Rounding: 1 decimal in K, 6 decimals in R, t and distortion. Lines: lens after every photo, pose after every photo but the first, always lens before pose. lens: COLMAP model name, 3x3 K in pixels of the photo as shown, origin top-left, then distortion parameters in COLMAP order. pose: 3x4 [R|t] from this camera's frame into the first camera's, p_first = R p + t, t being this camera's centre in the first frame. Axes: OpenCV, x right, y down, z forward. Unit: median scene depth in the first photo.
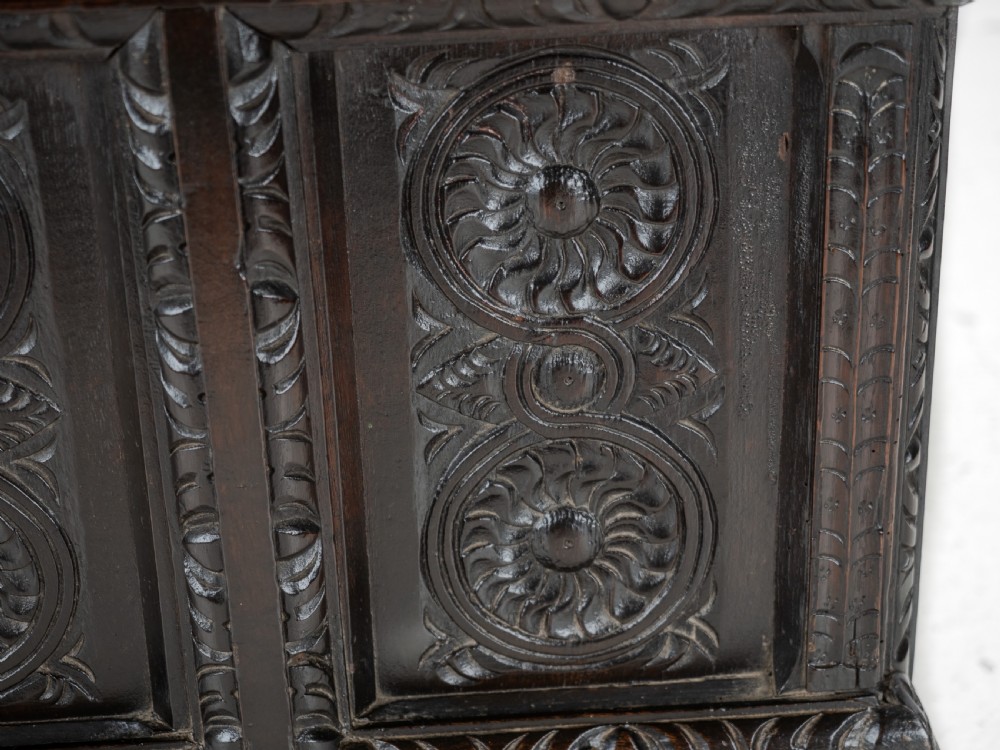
lens RADIAL K [[2164.9, 0, 500.0], [0, 2164.9, 375.0], [0, 0, 1]] dist [-0.005716, -0.118273]
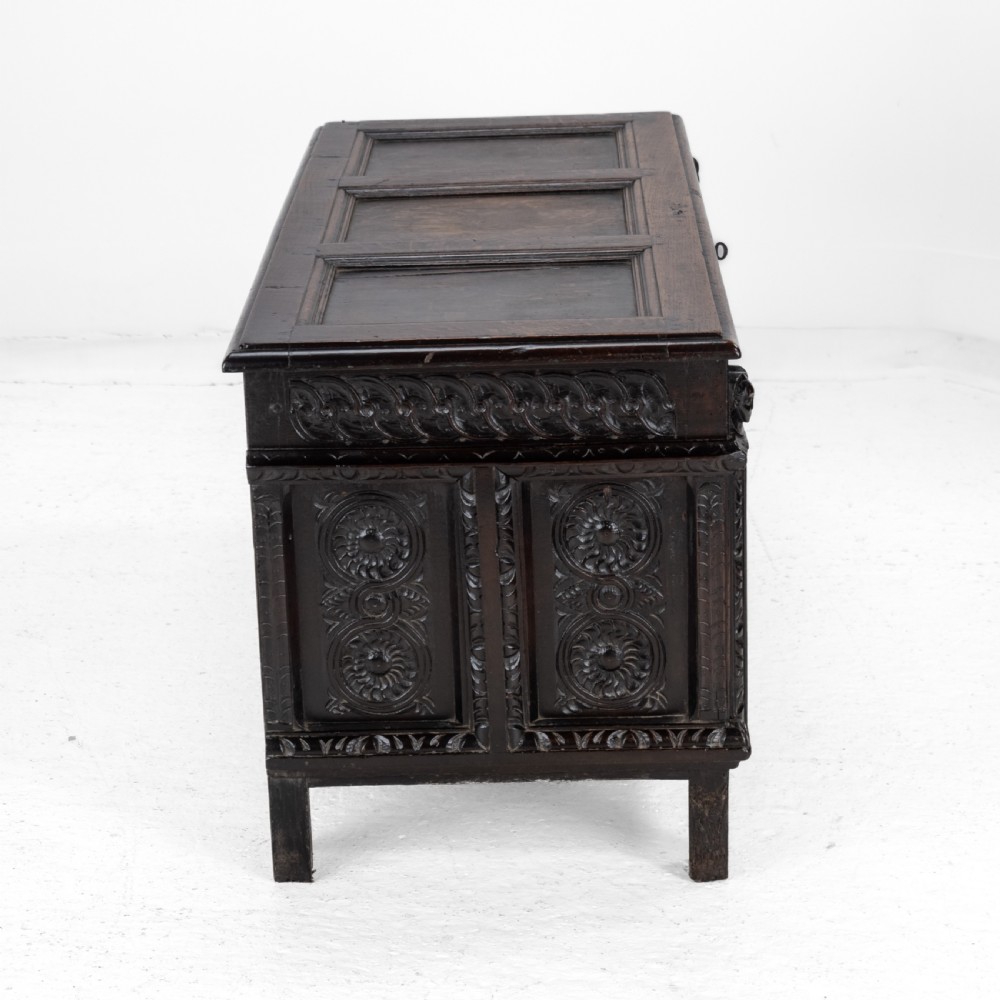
lens RADIAL K [[2739.1, 0, 500.0], [0, 2739.1, 500.0], [0, 0, 1]] dist [0.015337, 0.021640]
pose [[0.995631, 0.025410, -0.089851, 0.207470], [-0.035136, 0.993489, -0.108378, 0.268987], [0.086512, 0.111062, 0.990041, -2.560364]]
